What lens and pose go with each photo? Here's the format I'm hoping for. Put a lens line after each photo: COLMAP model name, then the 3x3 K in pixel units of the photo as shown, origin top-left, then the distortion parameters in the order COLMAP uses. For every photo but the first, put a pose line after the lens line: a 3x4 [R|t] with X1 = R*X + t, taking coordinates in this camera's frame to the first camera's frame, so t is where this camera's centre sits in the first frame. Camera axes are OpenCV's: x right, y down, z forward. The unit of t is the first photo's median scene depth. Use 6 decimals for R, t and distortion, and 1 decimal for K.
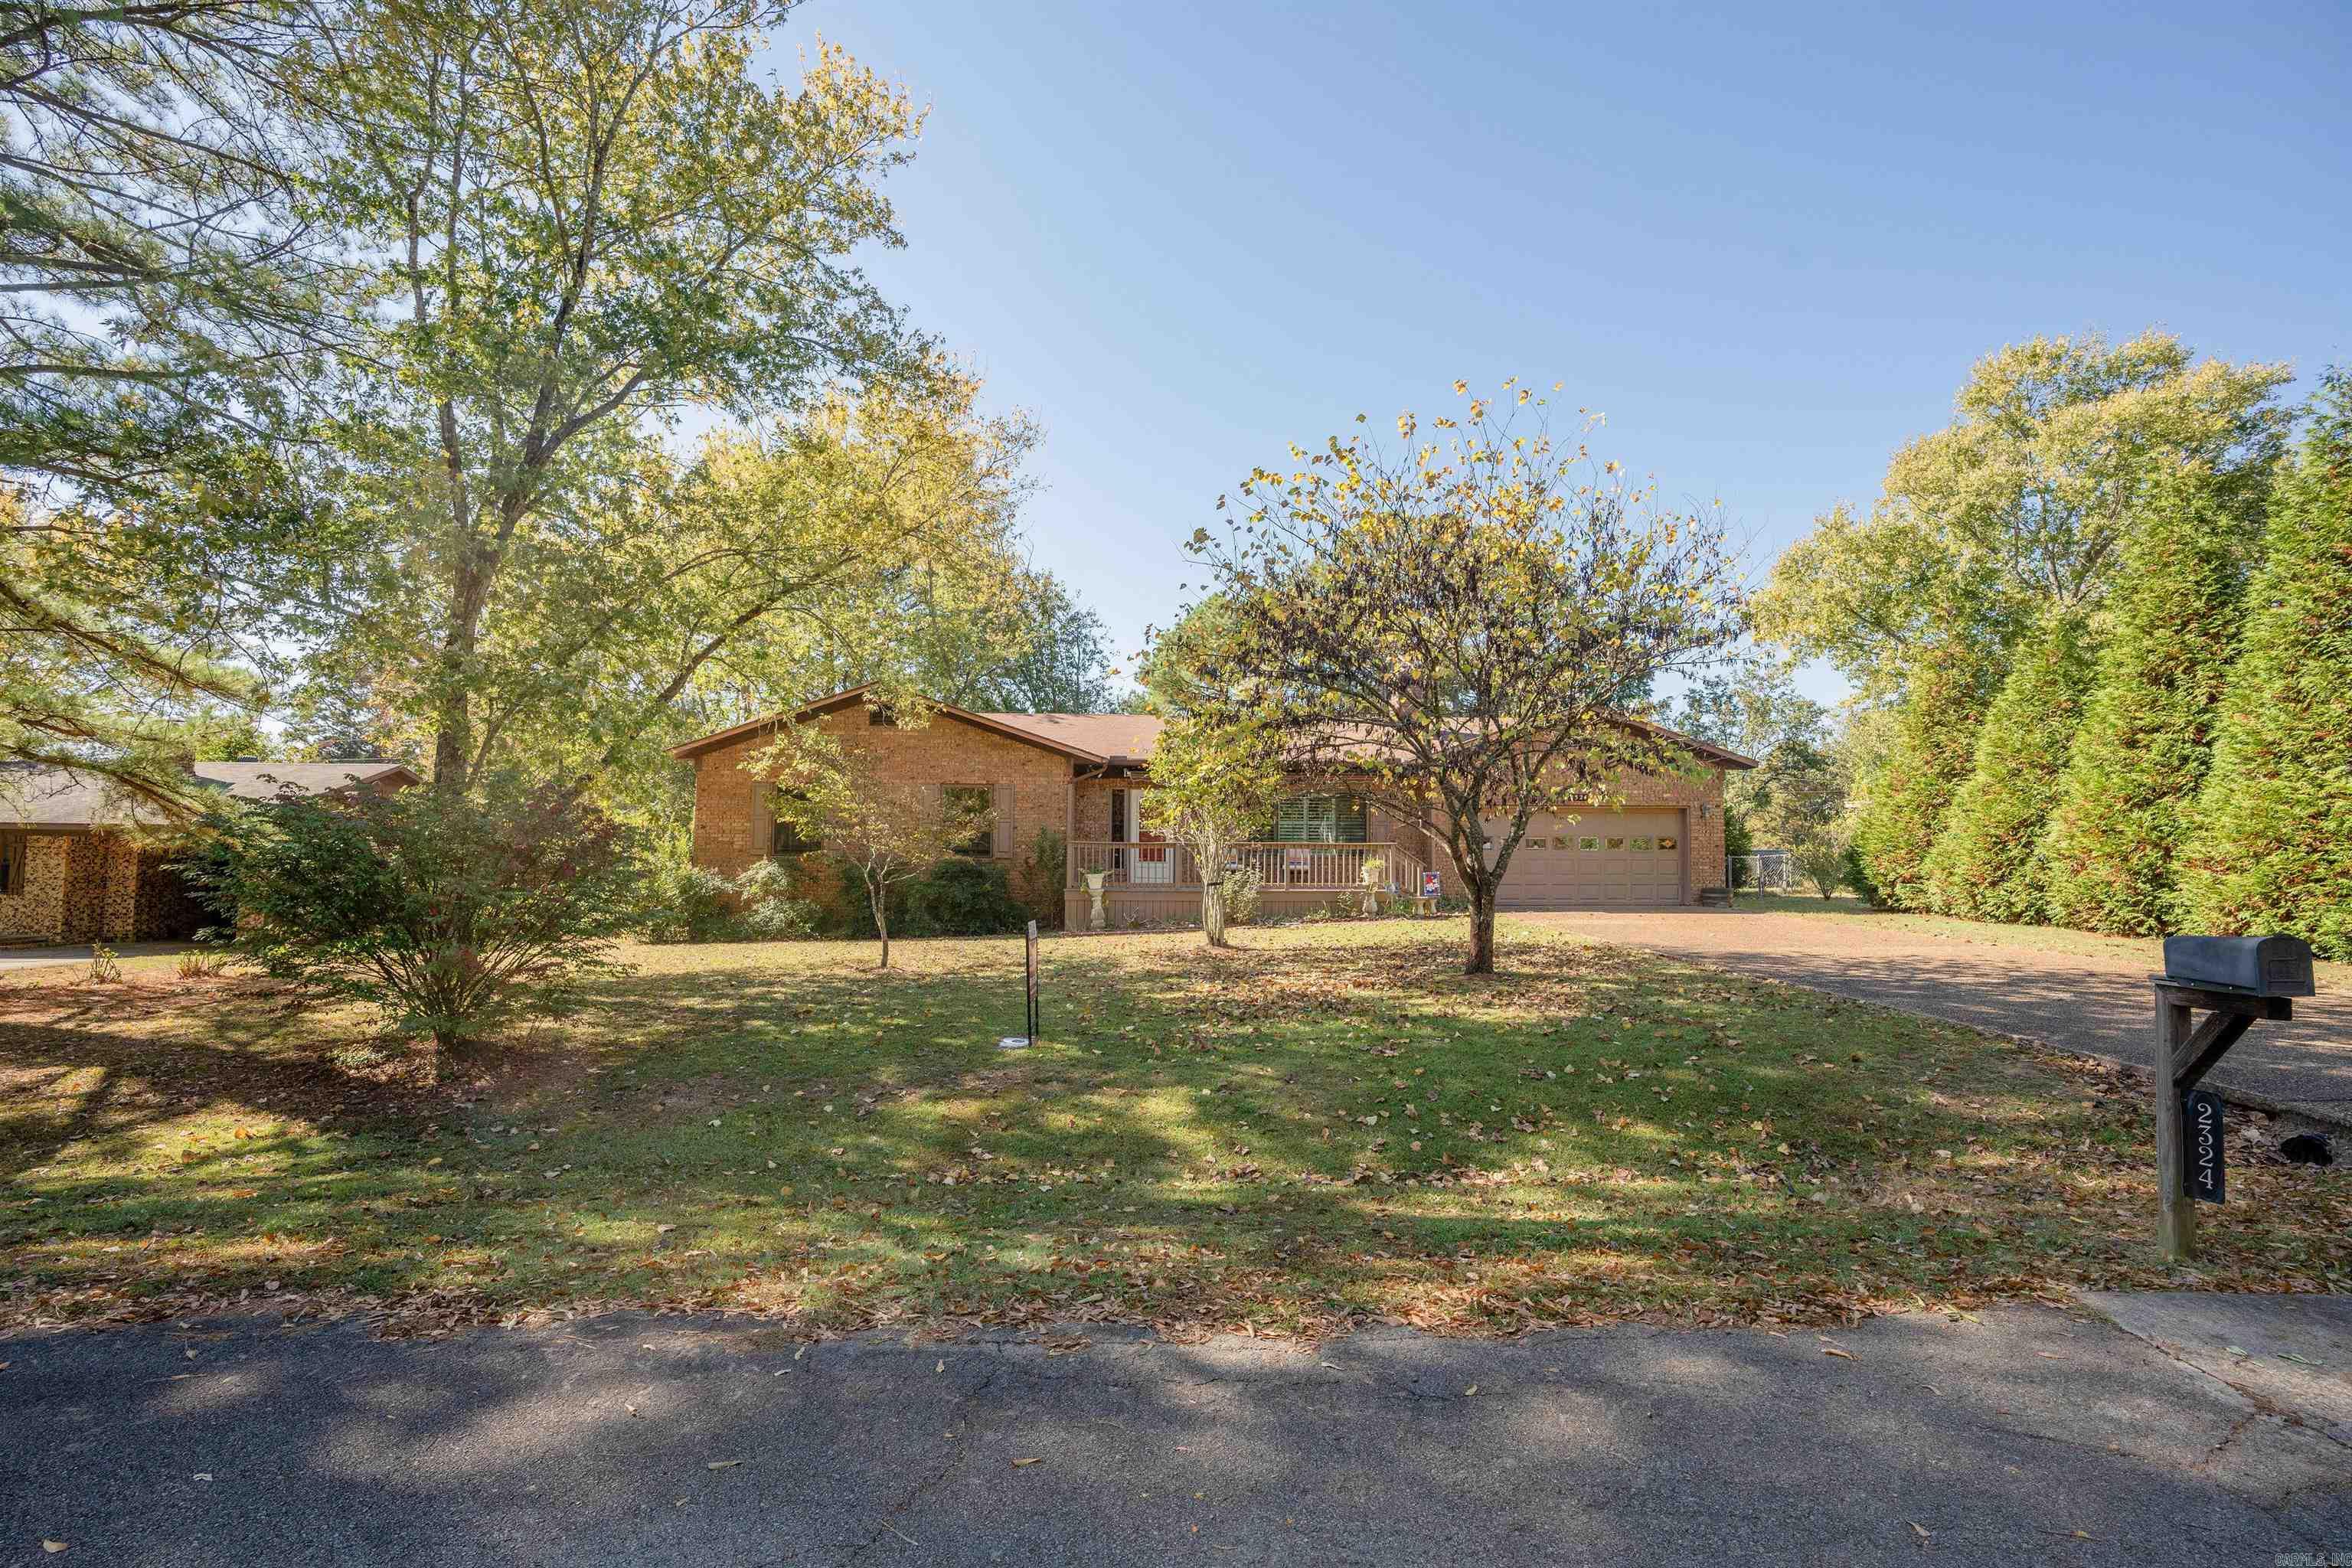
lens RADIAL K [[1084.5, 0, 1186.7], [0, 1084.5, 790.2], [0, 0, 1]] dist [-0.002192, 0.000300]
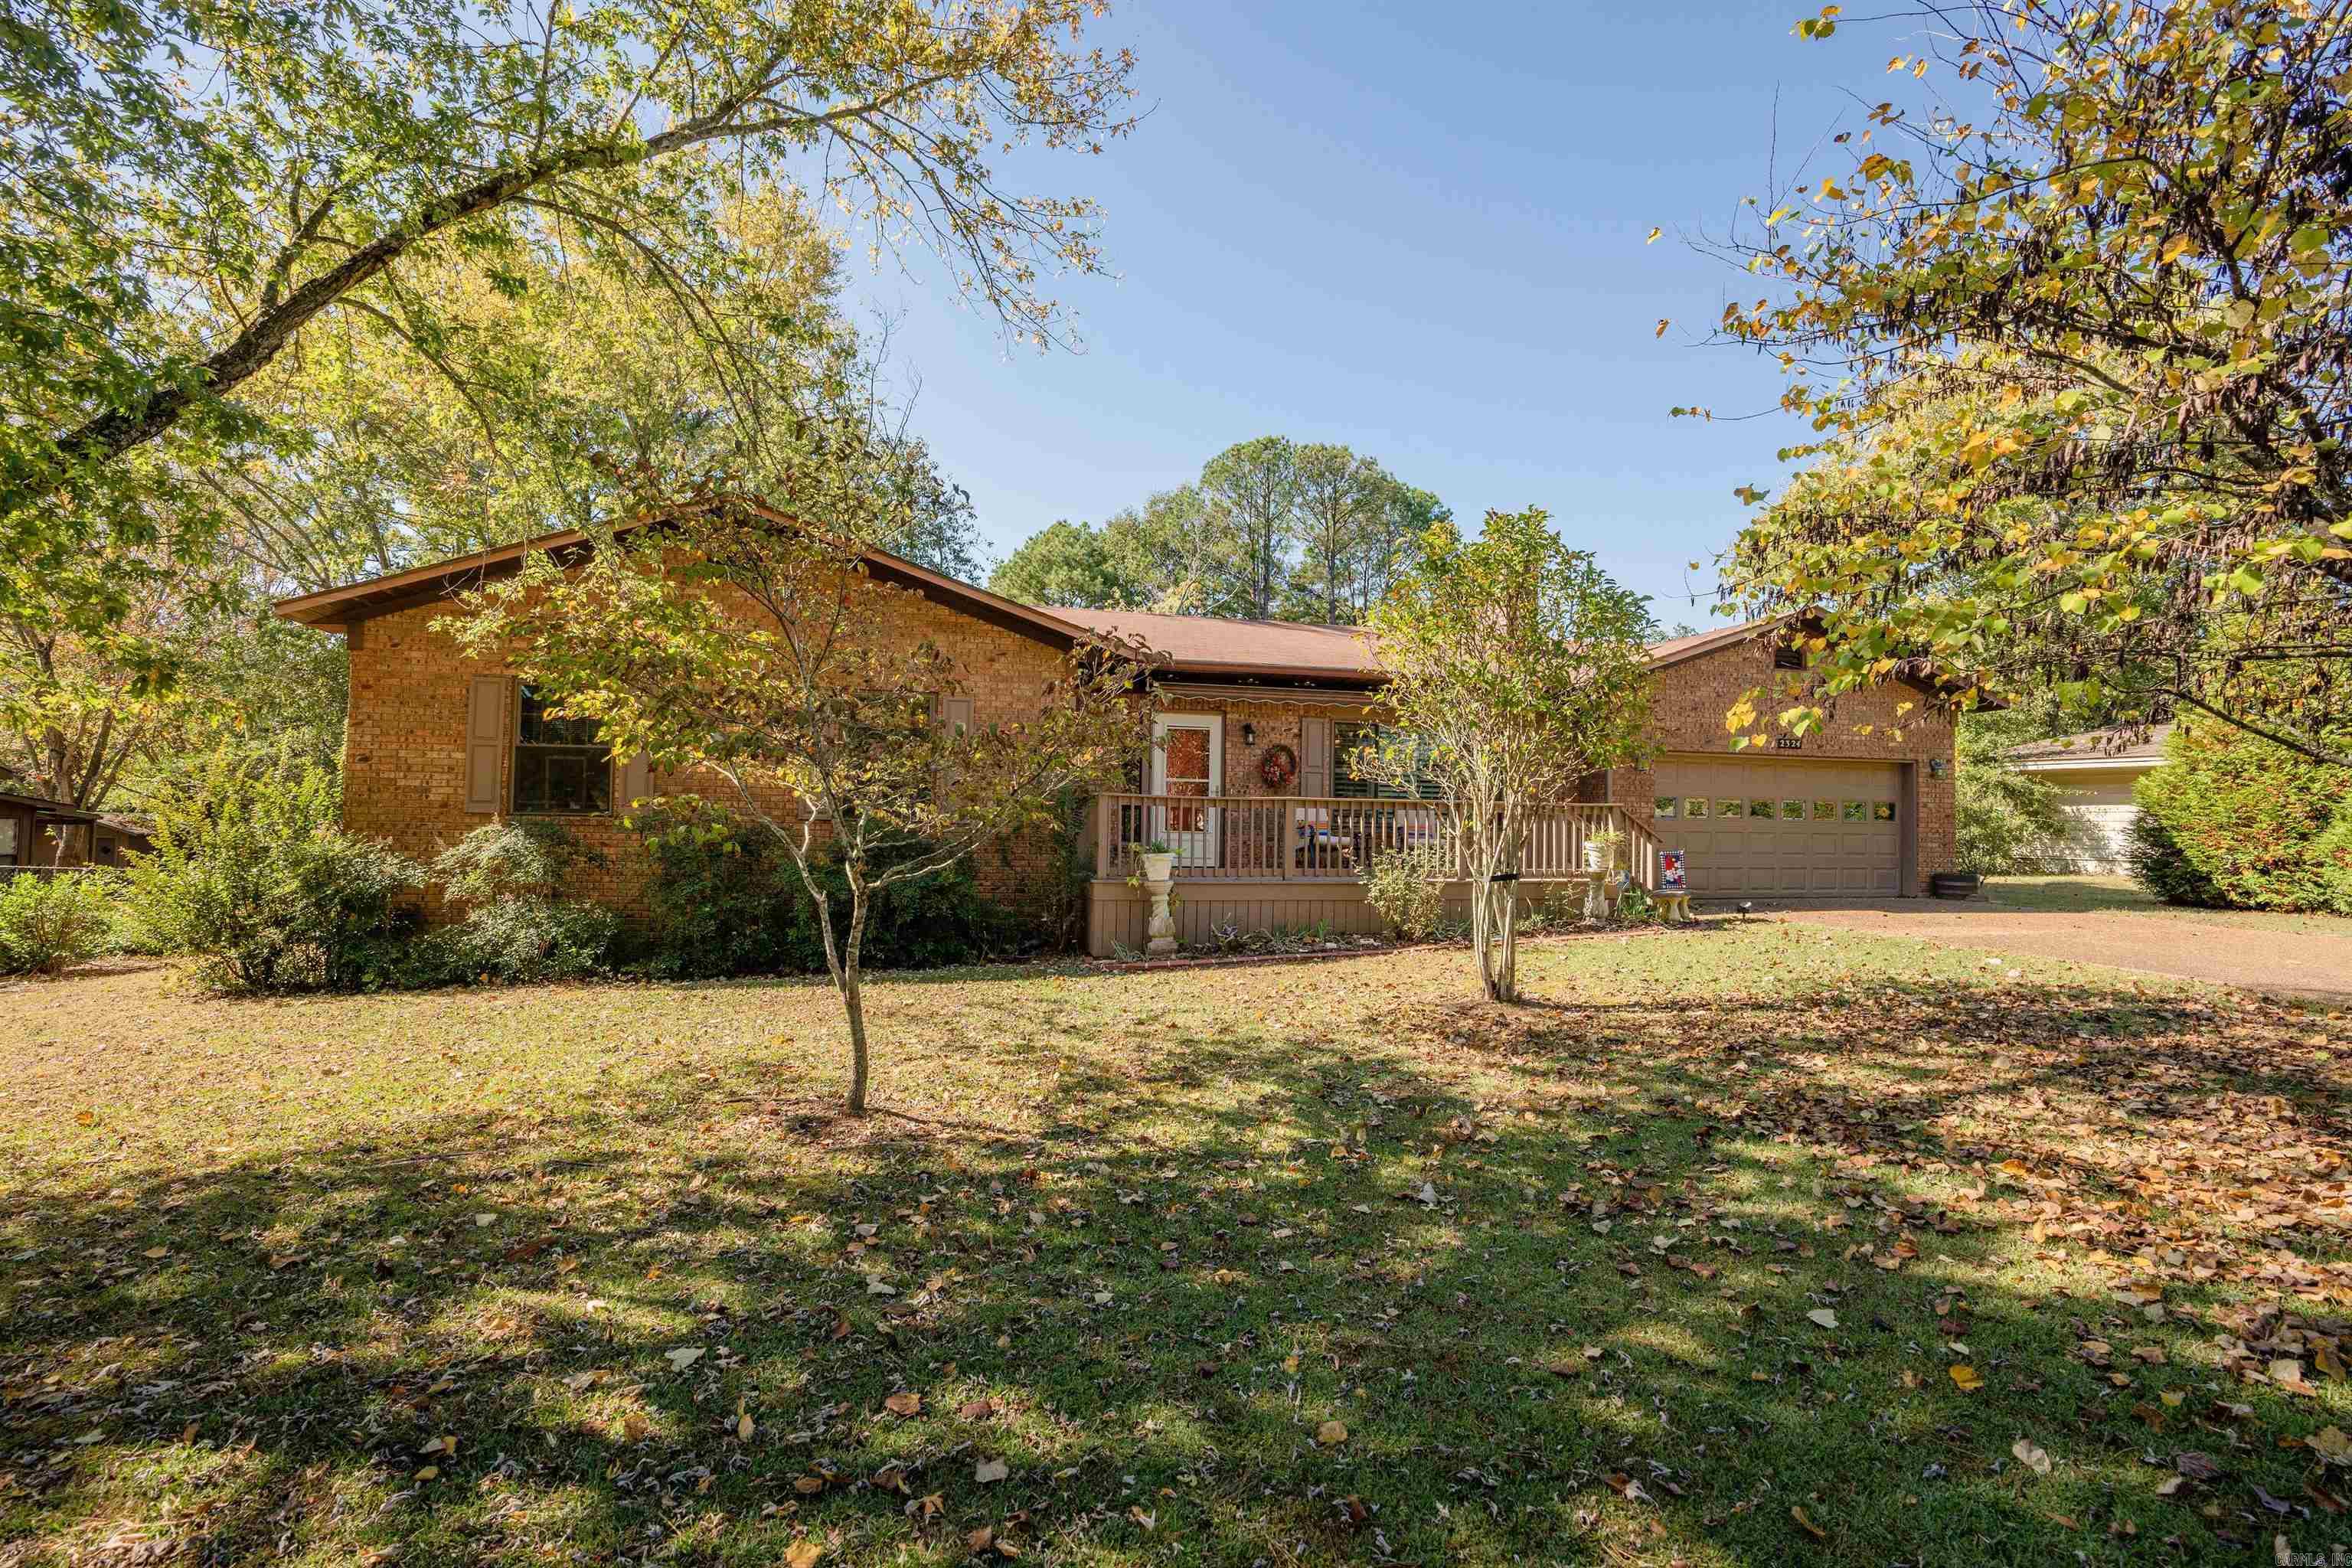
lens RADIAL K [[1084.5, 0, 1162.3], [0, 1084.5, 788.1], [0, 0, 1]] dist [-0.002192, 0.000300]
pose [[0.984555, 0.014244, 0.174494, -0.171327], [-0.018963, 0.999497, 0.025405, 0.029288], [-0.174045, -0.028322, 0.984330, 0.448789]]
